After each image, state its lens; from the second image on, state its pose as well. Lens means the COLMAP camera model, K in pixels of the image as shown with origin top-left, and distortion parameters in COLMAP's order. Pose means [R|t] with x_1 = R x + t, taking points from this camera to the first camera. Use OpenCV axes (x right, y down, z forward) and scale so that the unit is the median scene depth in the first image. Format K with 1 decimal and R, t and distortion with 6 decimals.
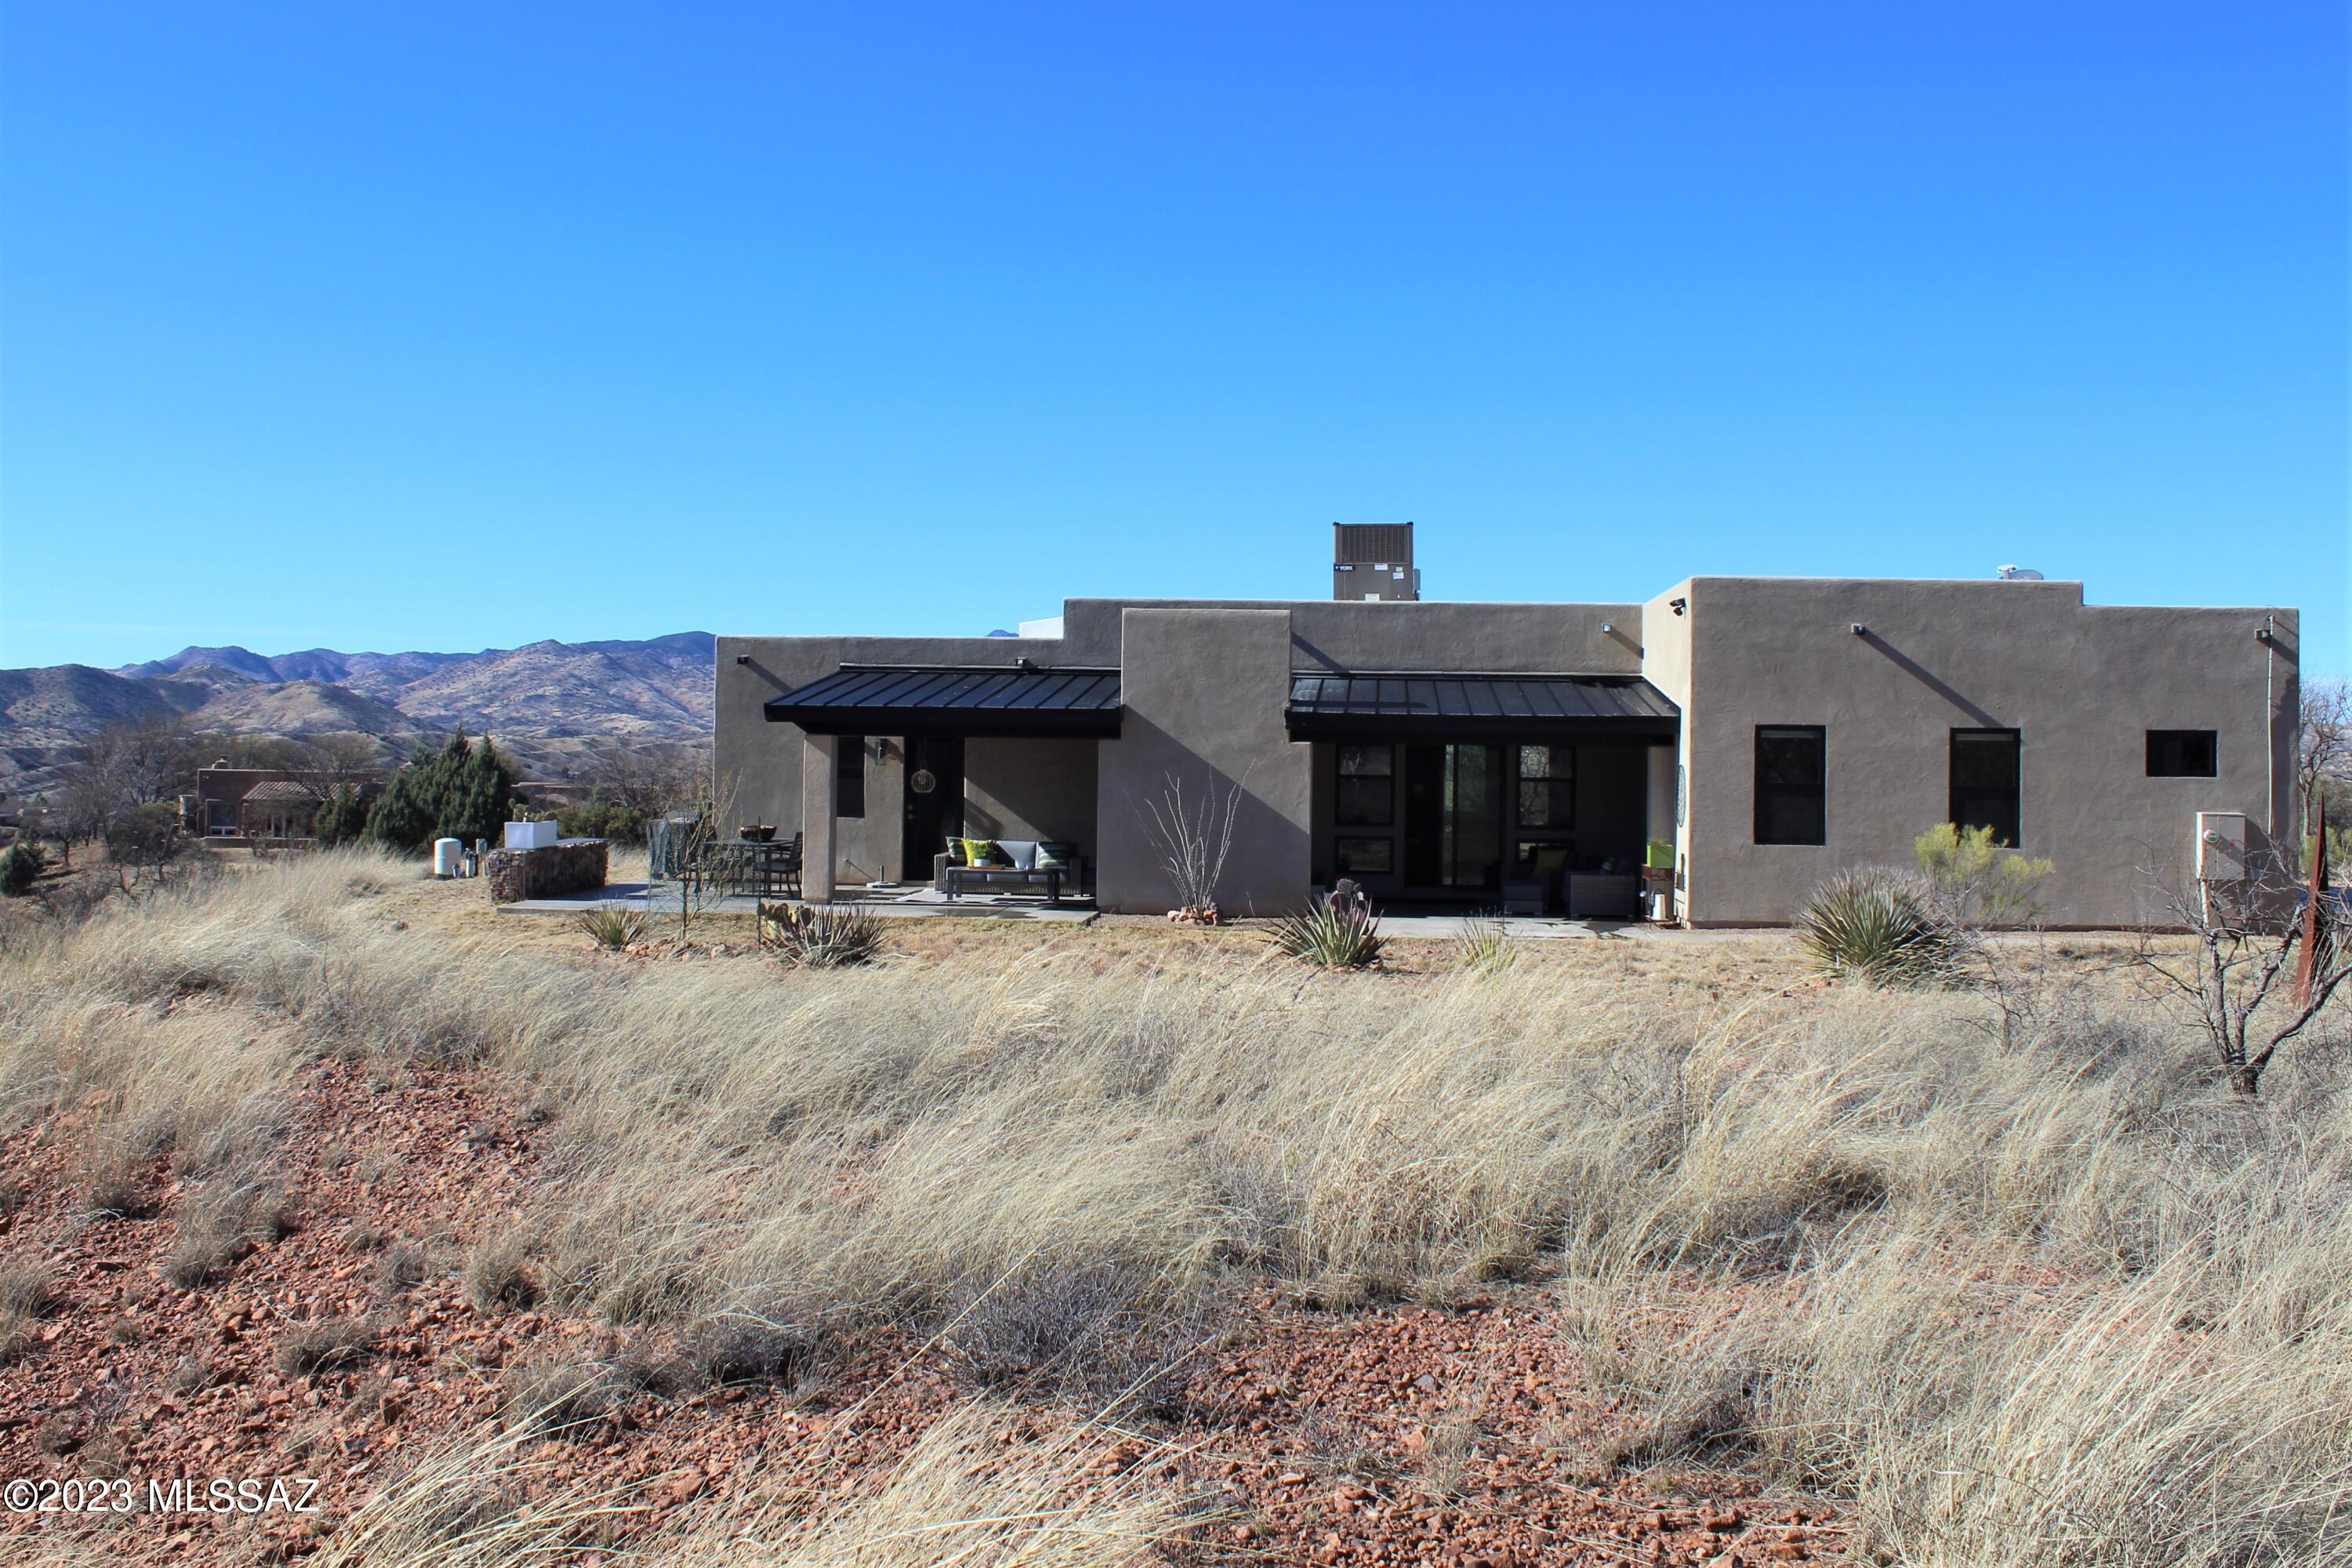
lens RADIAL K [[1920.5, 0, 1179.7], [0, 1920.5, 780.9], [0, 0, 1]] dist [-0.165920, 0.134113]
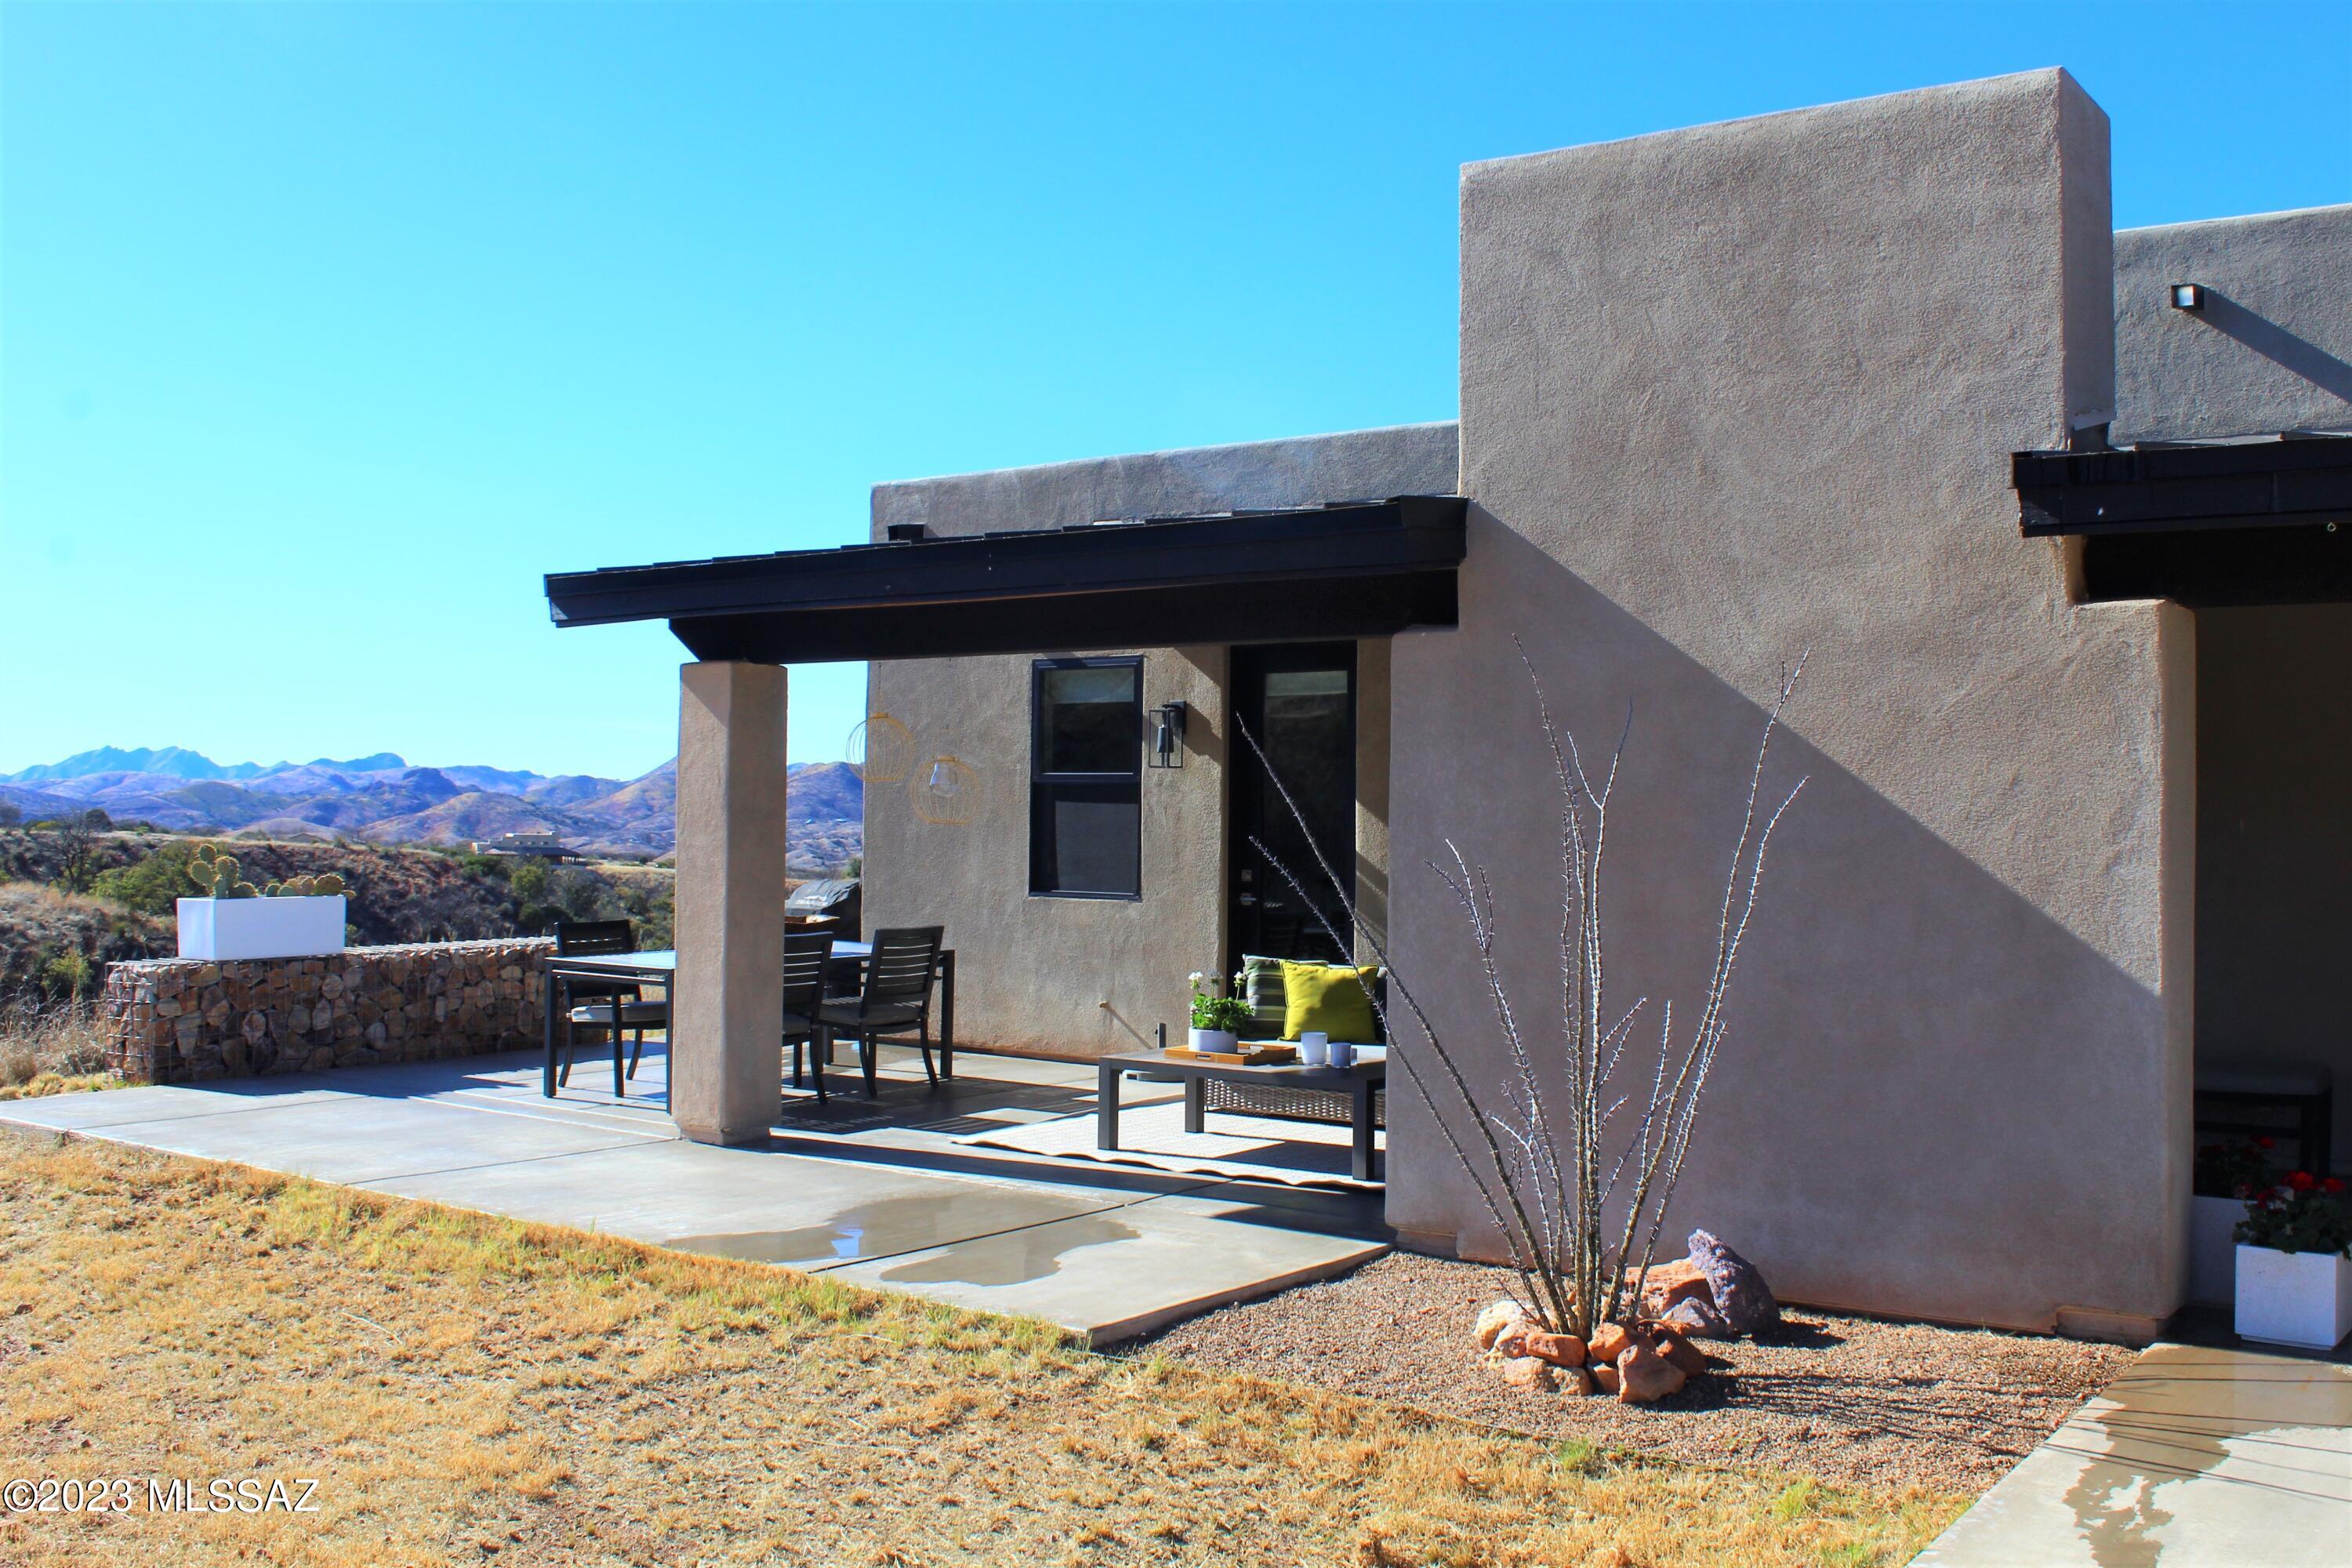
lens RADIAL K [[2261.8, 0, 1177.0], [0, 2261.8, 784.6], [0, 0, 1]] dist [-0.130685, 0.000000]
pose [[0.850718, -0.014738, -0.525415, 0.095057], [-0.001298, 0.999545, -0.030139, 0.009763], [0.525620, 0.026322, 0.850312, 0.628524]]
